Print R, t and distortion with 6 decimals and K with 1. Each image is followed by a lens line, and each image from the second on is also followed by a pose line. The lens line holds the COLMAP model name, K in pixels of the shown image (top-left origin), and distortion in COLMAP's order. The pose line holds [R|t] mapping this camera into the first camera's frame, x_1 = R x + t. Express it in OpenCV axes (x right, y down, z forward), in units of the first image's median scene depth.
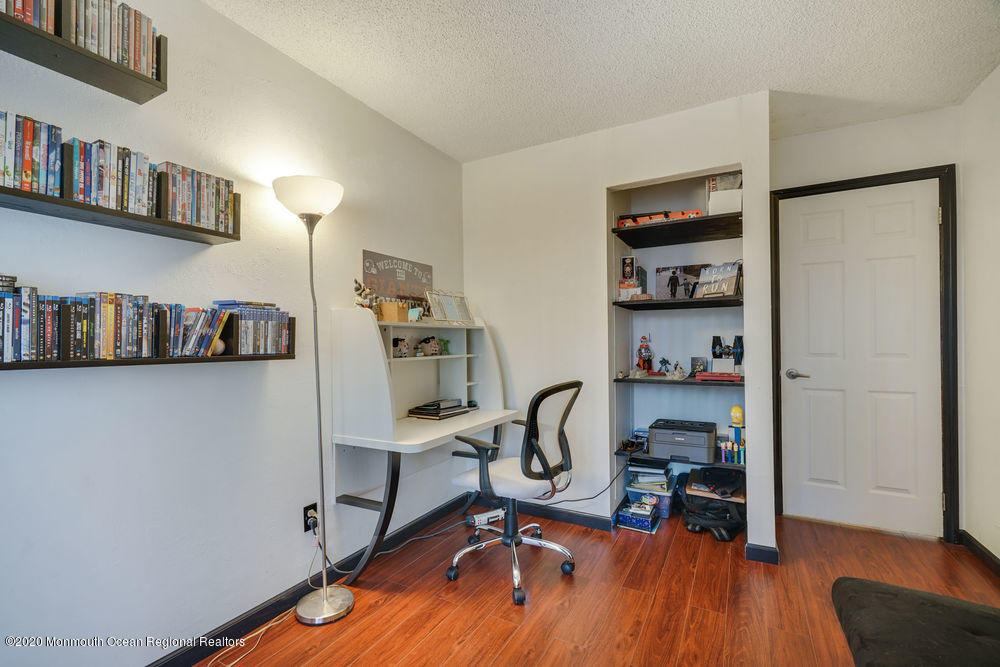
lens RADIAL K [[449.1, 0, 491.1], [0, 449.1, 338.6], [0, 0, 1]] dist [-0.003599, 0.001669]
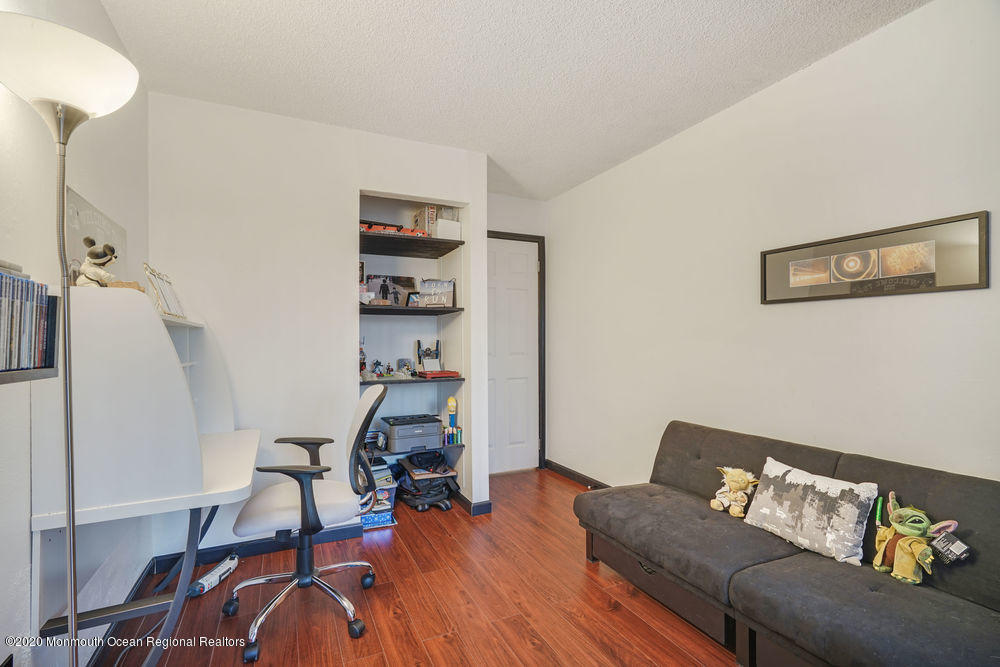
lens RADIAL K [[449.1, 0, 491.1], [0, 449.1, 338.6], [0, 0, 1]] dist [-0.003599, 0.001669]
pose [[0.582879, 0.012668, 0.812460, -0.386845], [-0.005392, 0.999917, -0.011723, 0.003507], [-0.812541, 0.002452, 0.582899, 0.192028]]
